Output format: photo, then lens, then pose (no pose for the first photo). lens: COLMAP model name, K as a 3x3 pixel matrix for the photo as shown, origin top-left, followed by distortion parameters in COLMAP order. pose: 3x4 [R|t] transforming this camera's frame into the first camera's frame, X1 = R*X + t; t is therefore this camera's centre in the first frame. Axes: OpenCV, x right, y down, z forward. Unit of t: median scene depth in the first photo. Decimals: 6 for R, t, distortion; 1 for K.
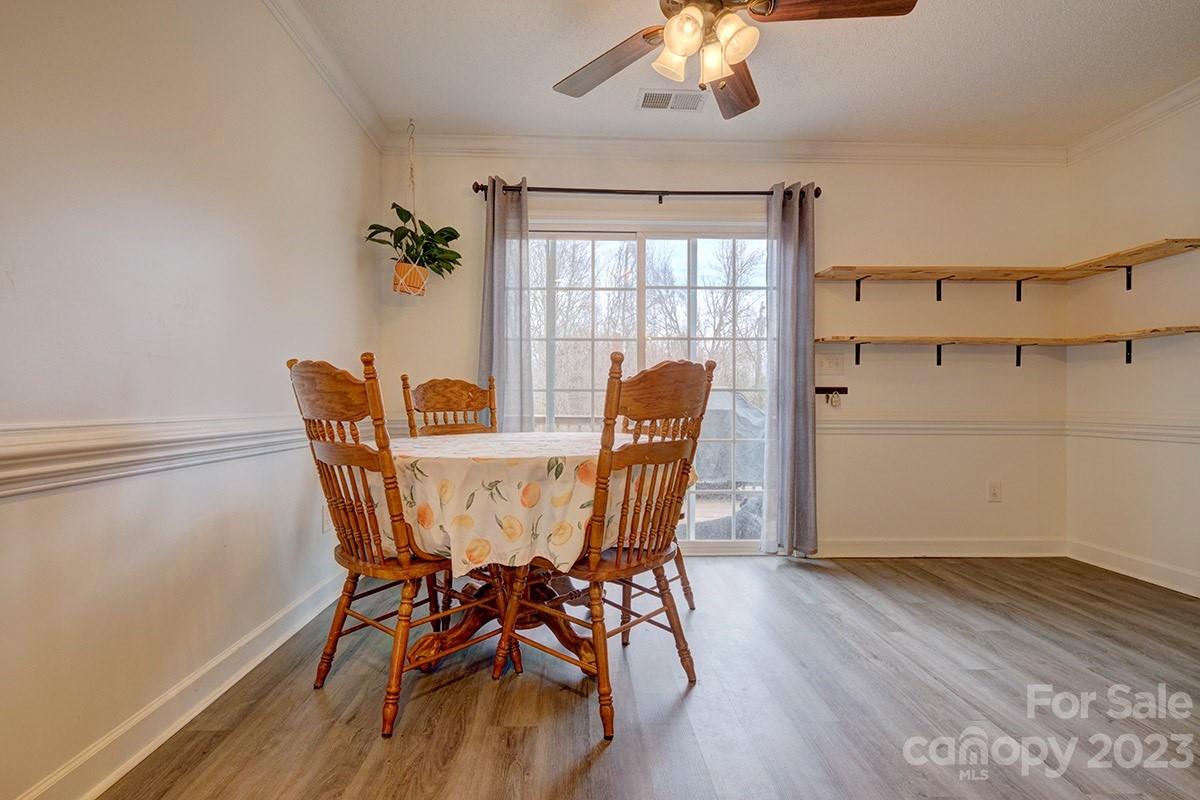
lens RADIAL K [[539.8, 0, 590.8], [0, 539.8, 397.4], [0, 0, 1]] dist [-0.003300, -0.000194]
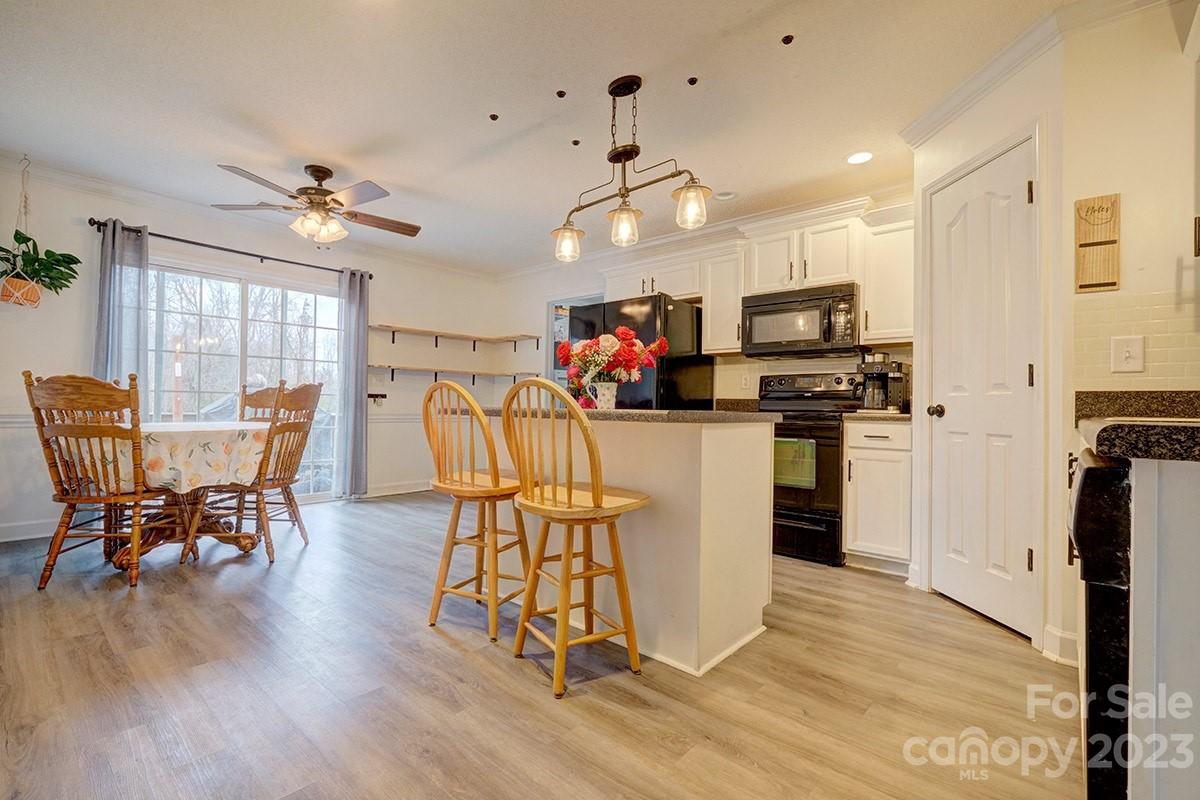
lens RADIAL K [[539.8, 0, 590.0], [0, 539.8, 402.7], [0, 0, 1]] dist [-0.003300, -0.000194]
pose [[0.696387, 0.011600, 0.717572, -0.302814], [-0.018248, 0.999832, 0.001546, -0.007415], [-0.717434, -0.014171, 0.696482, -0.657185]]
